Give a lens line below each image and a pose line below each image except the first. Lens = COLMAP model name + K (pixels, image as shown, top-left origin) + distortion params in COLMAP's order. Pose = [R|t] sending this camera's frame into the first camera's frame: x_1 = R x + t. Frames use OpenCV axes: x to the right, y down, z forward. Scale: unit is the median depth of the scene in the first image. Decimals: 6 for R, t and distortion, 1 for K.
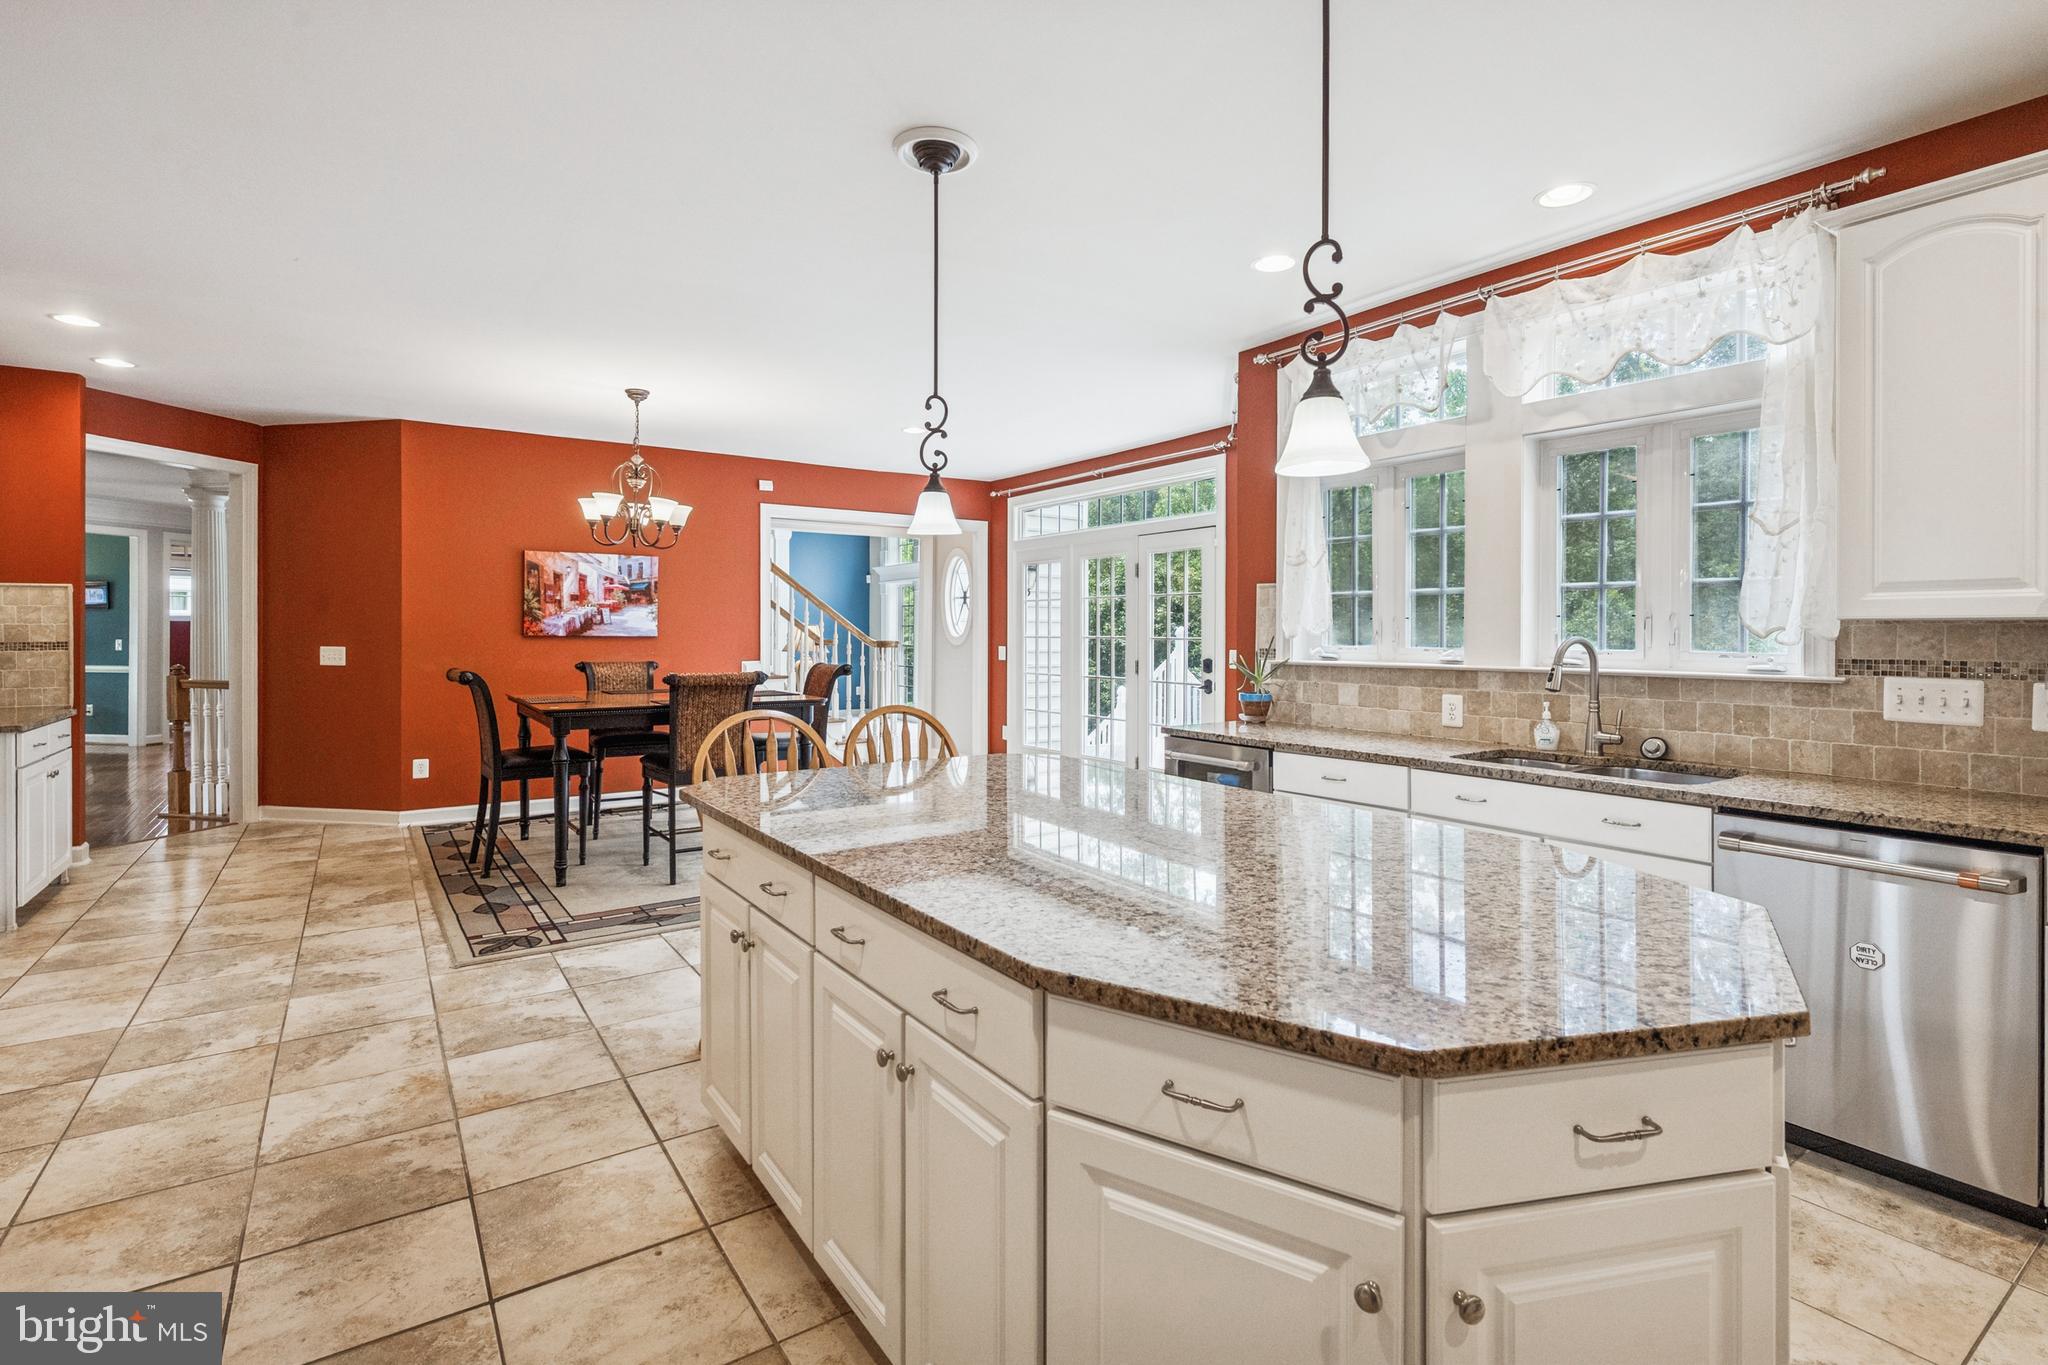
lens RADIAL K [[1025.1, 0, 1057.5], [0, 1025.1, 625.0], [0, 0, 1]] dist [0.007216, 0.001057]
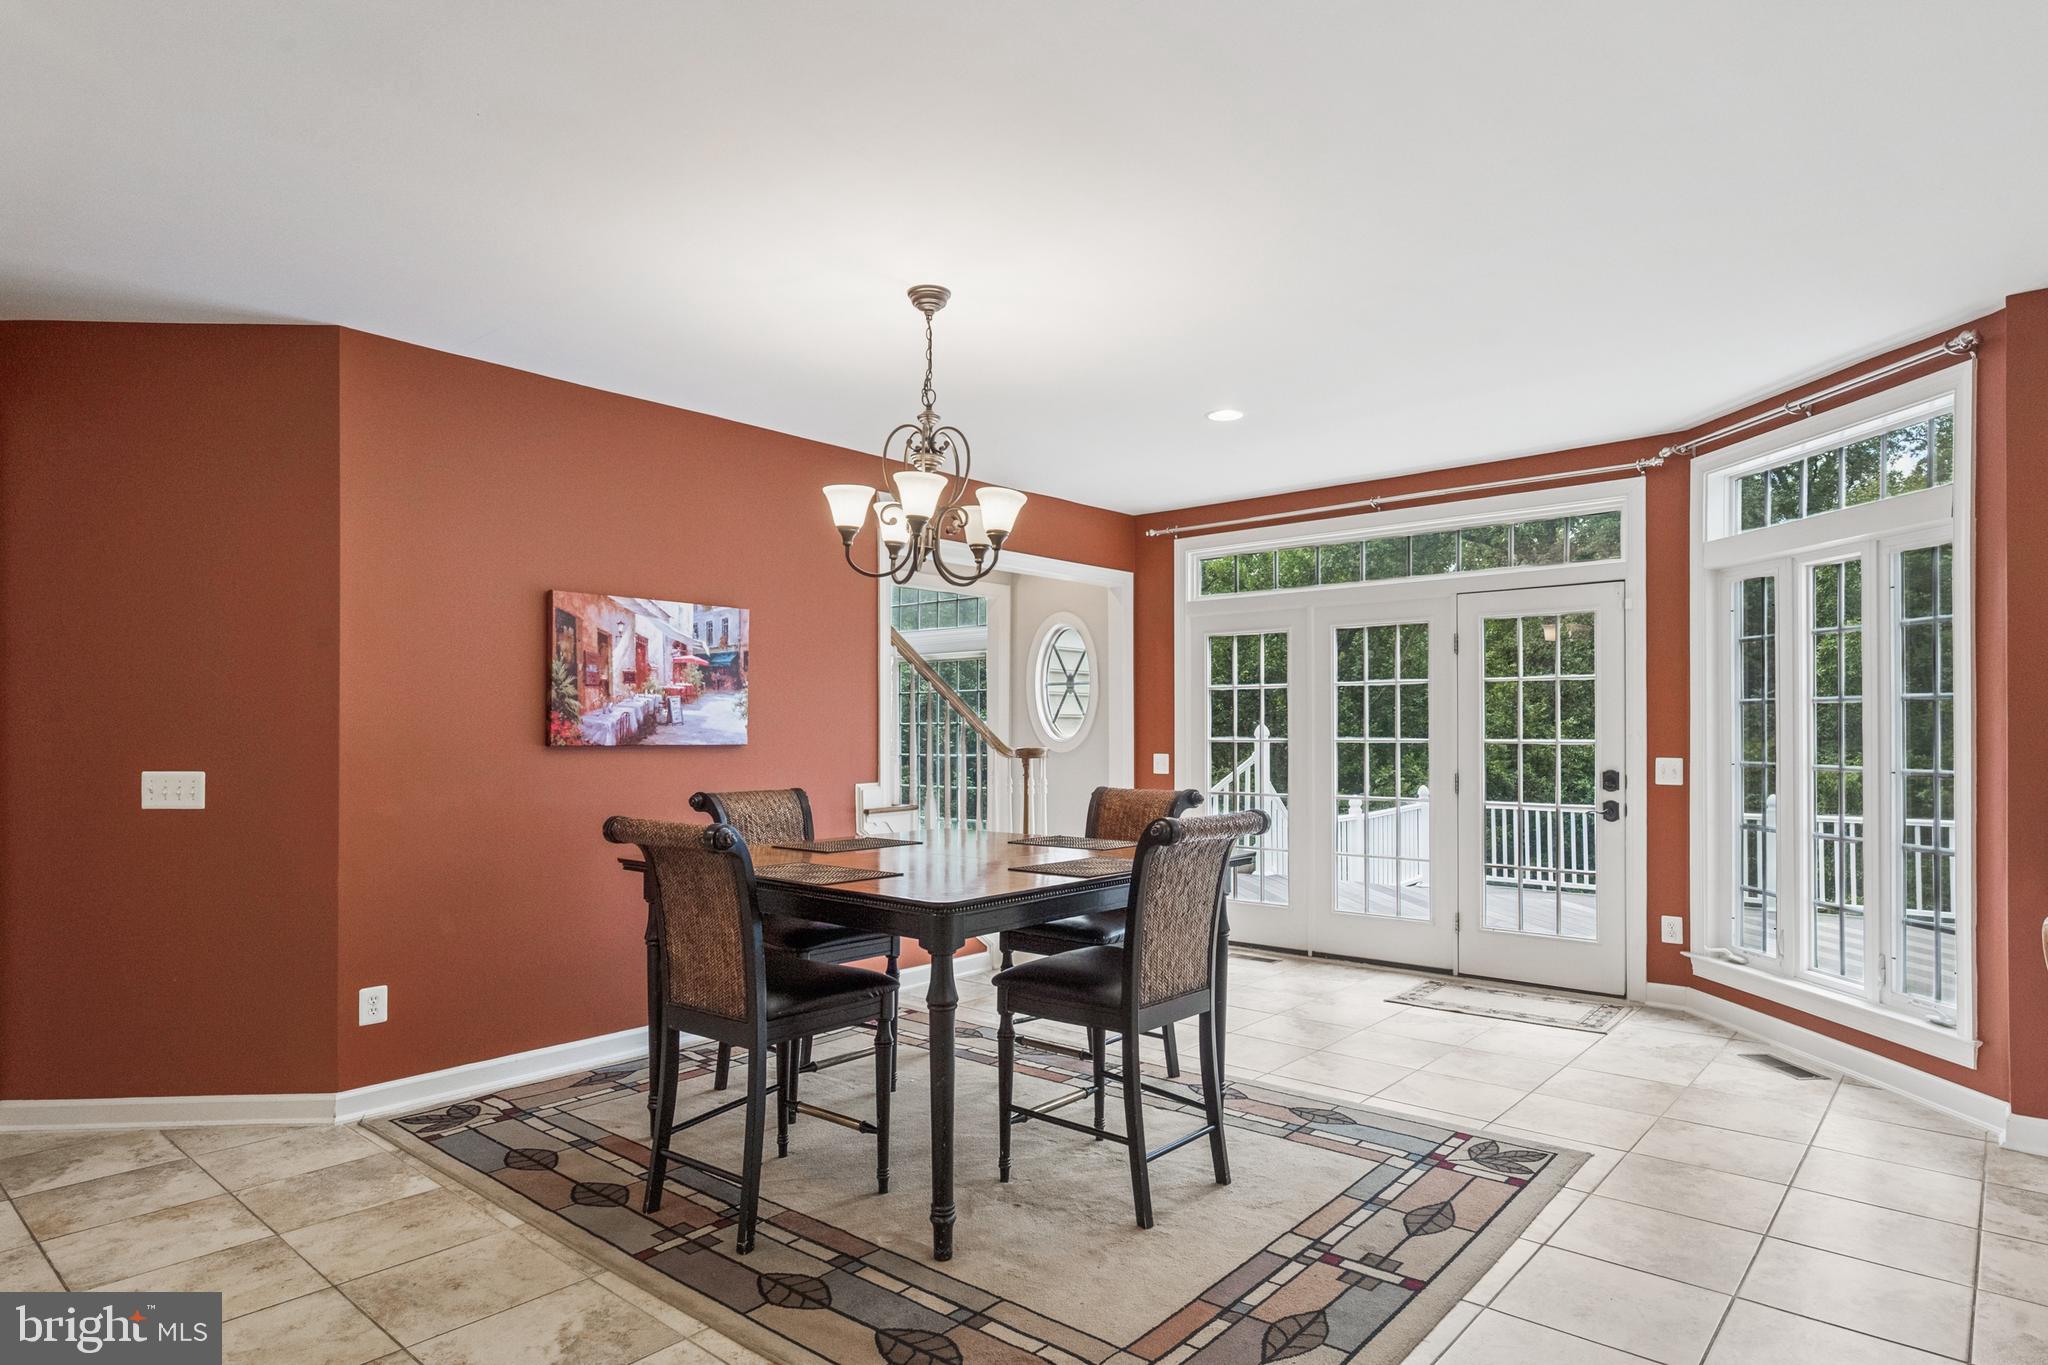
lens RADIAL K [[1187.8, 0, 1032.7], [0, 1187.8, 714.5], [0, 0, 1]] dist [-0.007000, -0.004083]
pose [[0.964670, -0.000996, 0.263458, -0.646406], [0.003245, 0.999962, -0.008099, -0.000479], [-0.263440, 0.008668, 0.964637, 0.477663]]
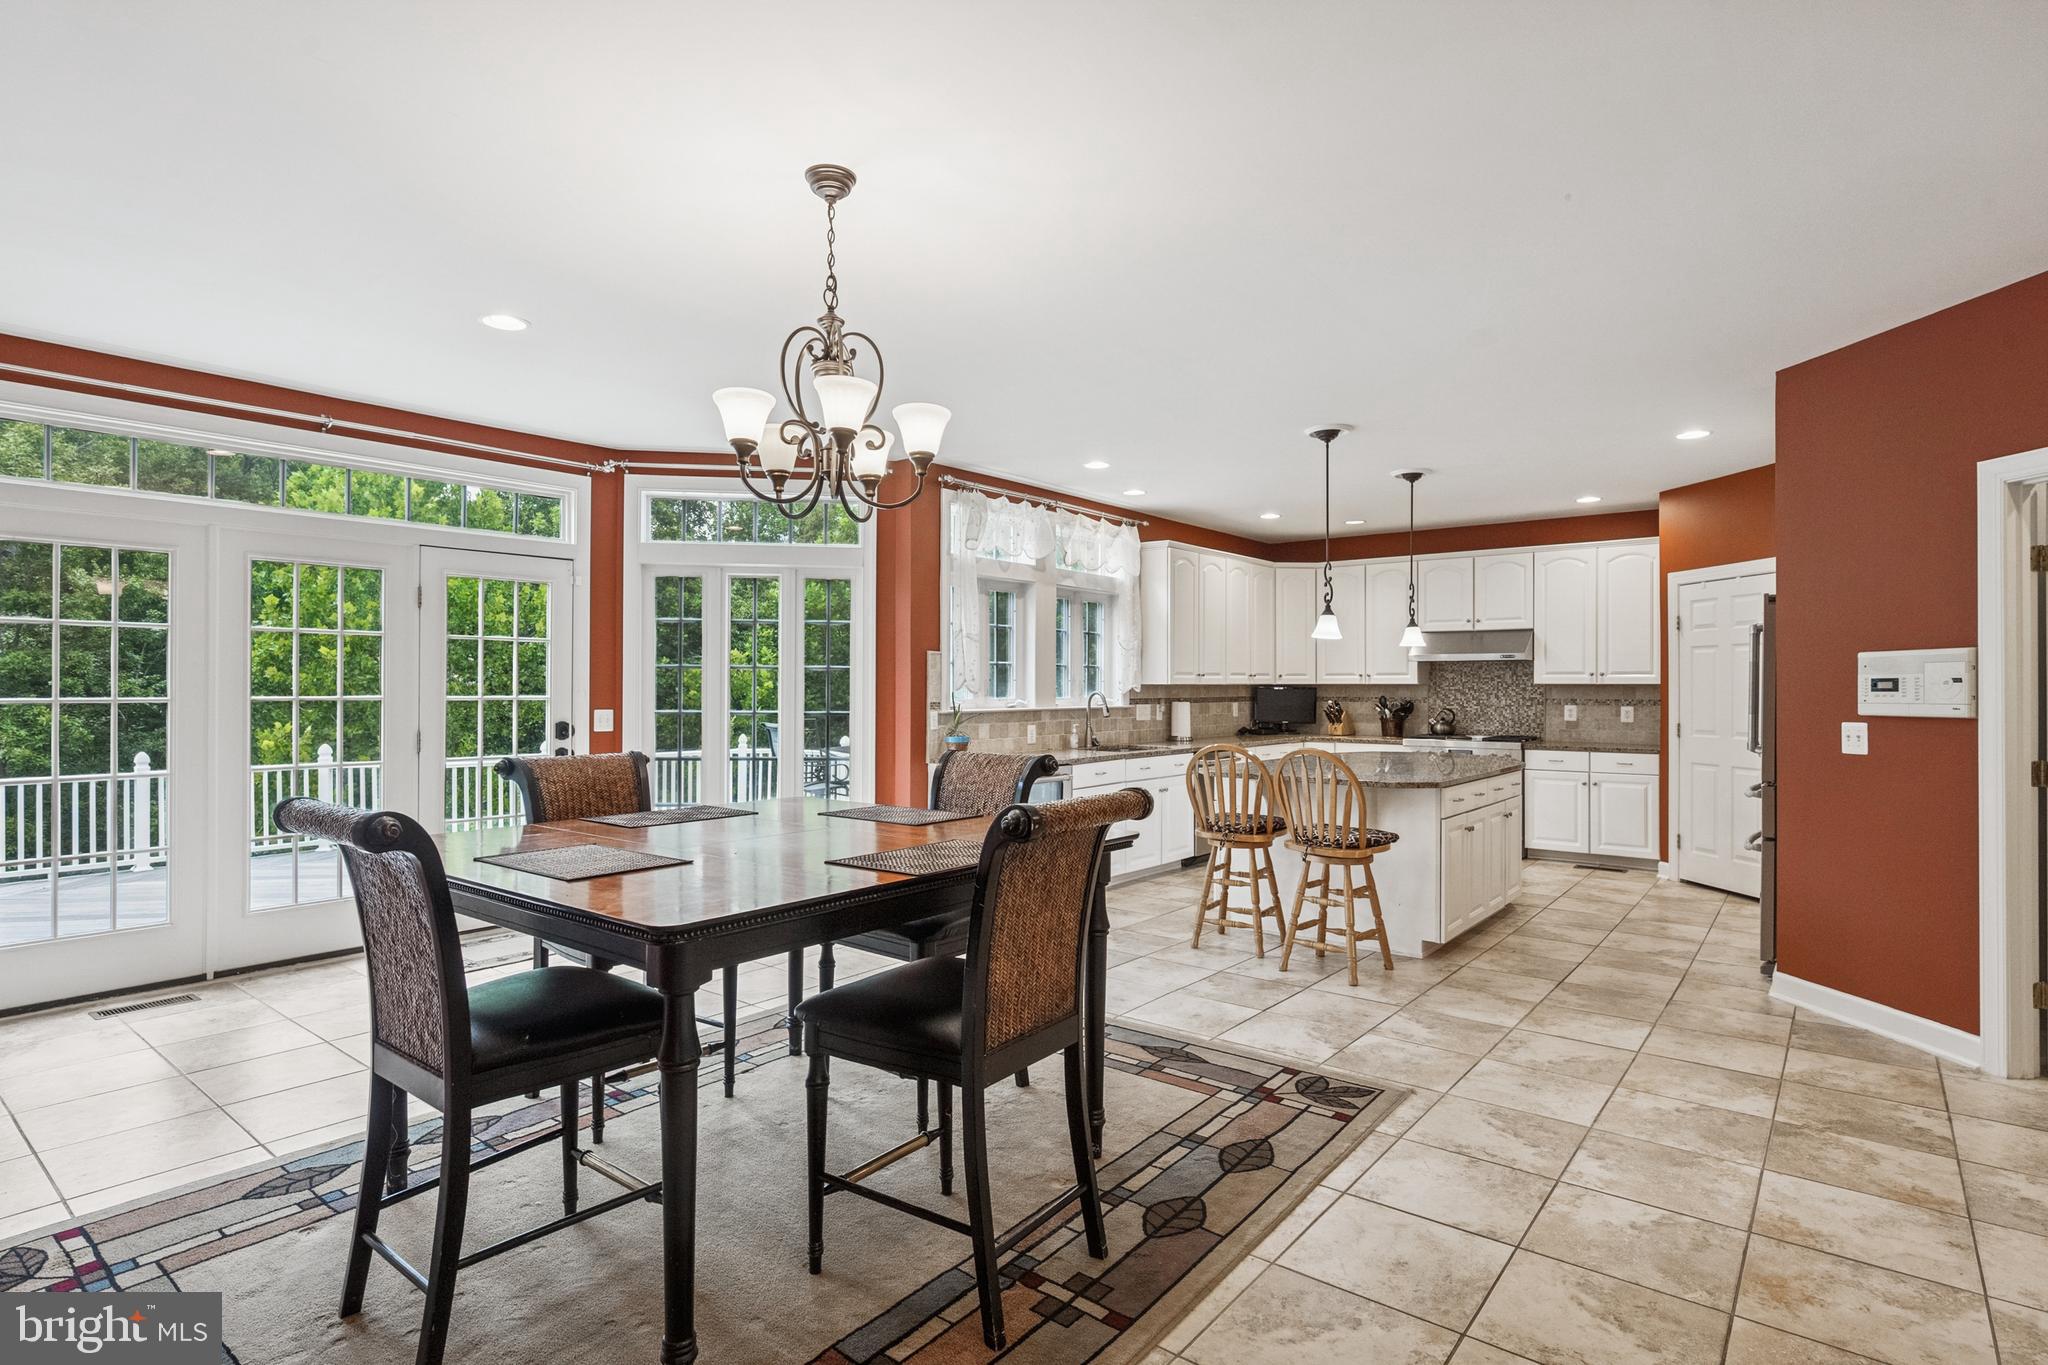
lens RADIAL K [[1097.6, 0, 1007.4], [0, 1097.6, 682.3], [0, 0, 1]] dist [0.002755, -0.000803]
pose [[-0.312098, 0.003022, 0.950045, -1.127328], [-0.006658, 0.999963, -0.005368, 0.005037], [-0.950027, -0.008001, -0.312066, 1.347972]]
